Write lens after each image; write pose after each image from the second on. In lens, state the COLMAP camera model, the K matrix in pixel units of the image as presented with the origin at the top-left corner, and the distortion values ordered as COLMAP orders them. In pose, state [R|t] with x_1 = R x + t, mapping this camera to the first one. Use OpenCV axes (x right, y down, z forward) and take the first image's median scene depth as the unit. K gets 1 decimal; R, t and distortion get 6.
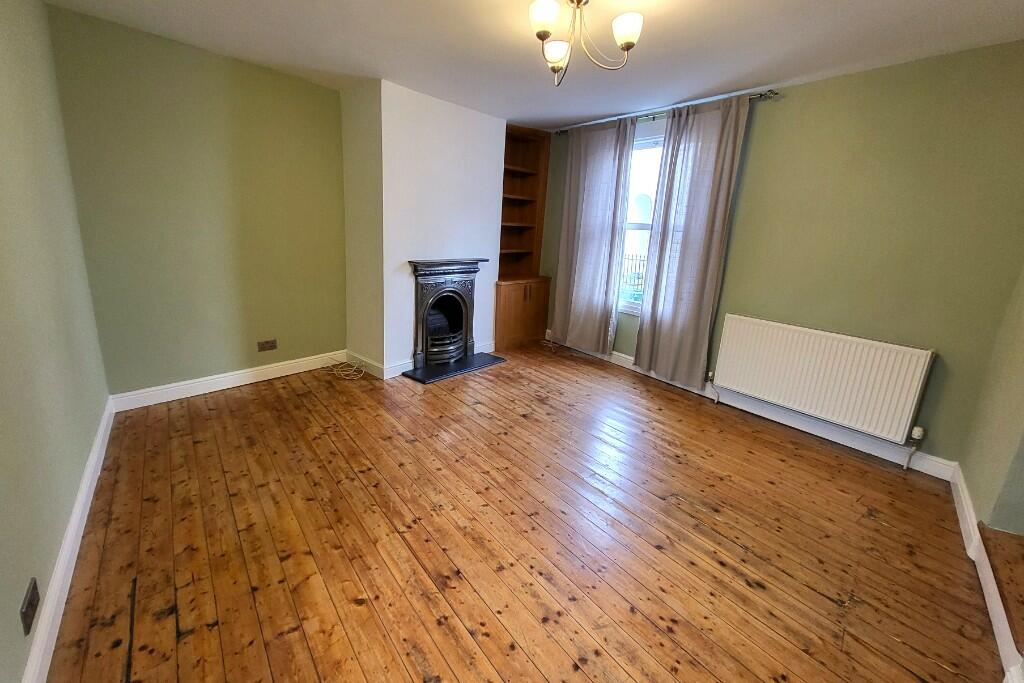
lens RADIAL K [[400.3, 0, 491.2], [0, 400.3, 342.9], [0, 0, 1]] dist [-0.000060, -0.000180]
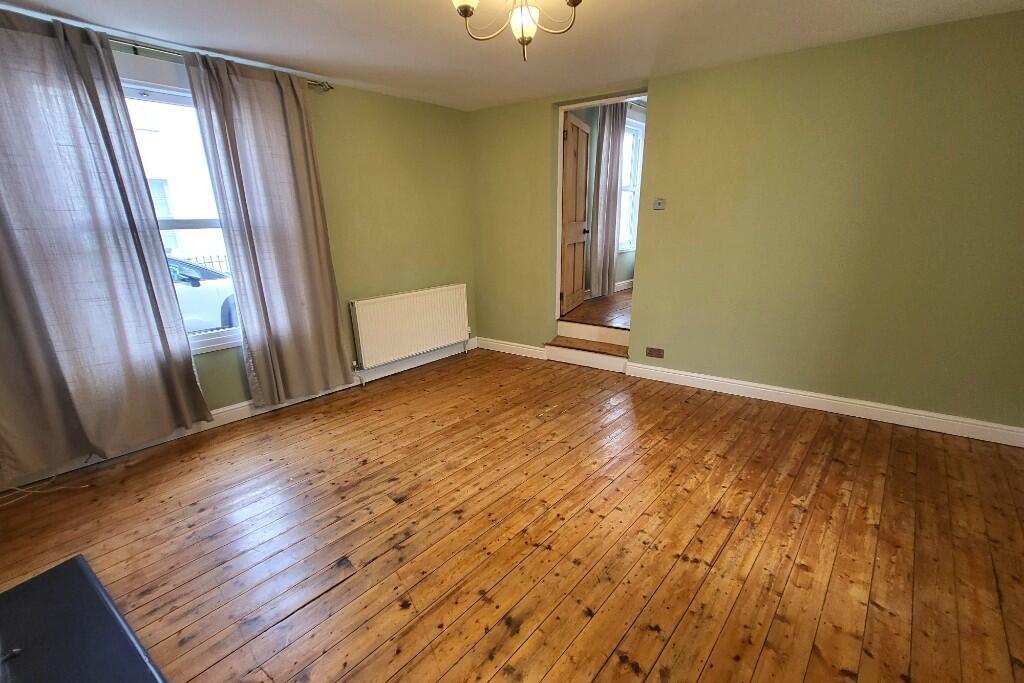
lens RADIAL K [[400.3, 0, 491.2], [0, 400.3, 342.9], [0, 0, 1]] dist [-0.000060, -0.000180]
pose [[-0.117534, -0.336088, 0.934468, -0.462085], [0.302757, 0.884067, 0.356040, -0.242774], [-0.945793, 0.324763, -0.002155, 0.713296]]
